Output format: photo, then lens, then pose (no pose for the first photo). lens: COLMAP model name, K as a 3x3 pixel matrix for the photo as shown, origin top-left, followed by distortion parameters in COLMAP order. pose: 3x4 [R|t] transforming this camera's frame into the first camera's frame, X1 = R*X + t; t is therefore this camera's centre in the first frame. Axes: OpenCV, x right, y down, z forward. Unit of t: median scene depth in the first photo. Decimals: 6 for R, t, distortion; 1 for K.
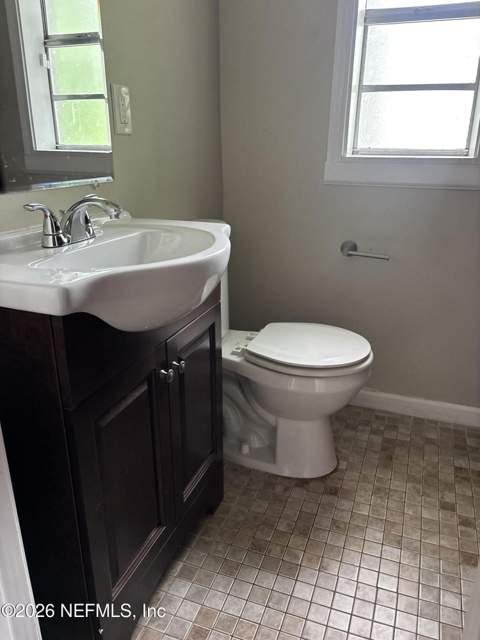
lens RADIAL K [[484.2, 0, 241.6], [0, 484.2, 320.4], [0, 0, 1]] dist [0.014083, -0.003617]
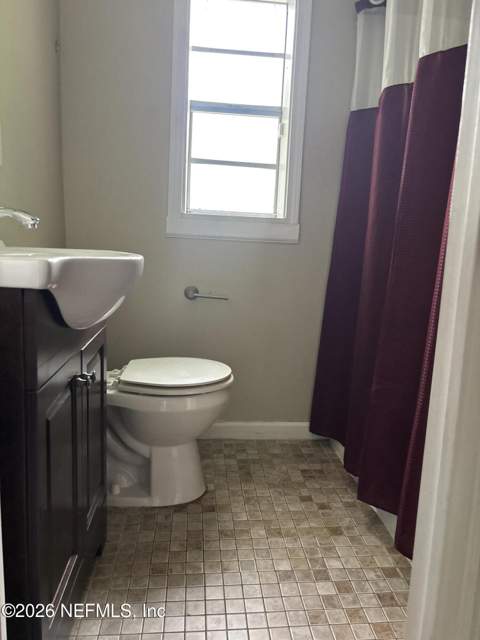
lens RADIAL K [[484.2, 0, 239.0], [0, 484.2, 320.7], [0, 0, 1]] dist [0.014083, -0.003617]
pose [[0.899196, -0.034104, 0.436215, -0.197710], [0.110722, 0.982245, -0.151446, 0.114124], [-0.423305, 0.184478, 0.887007, -0.037245]]
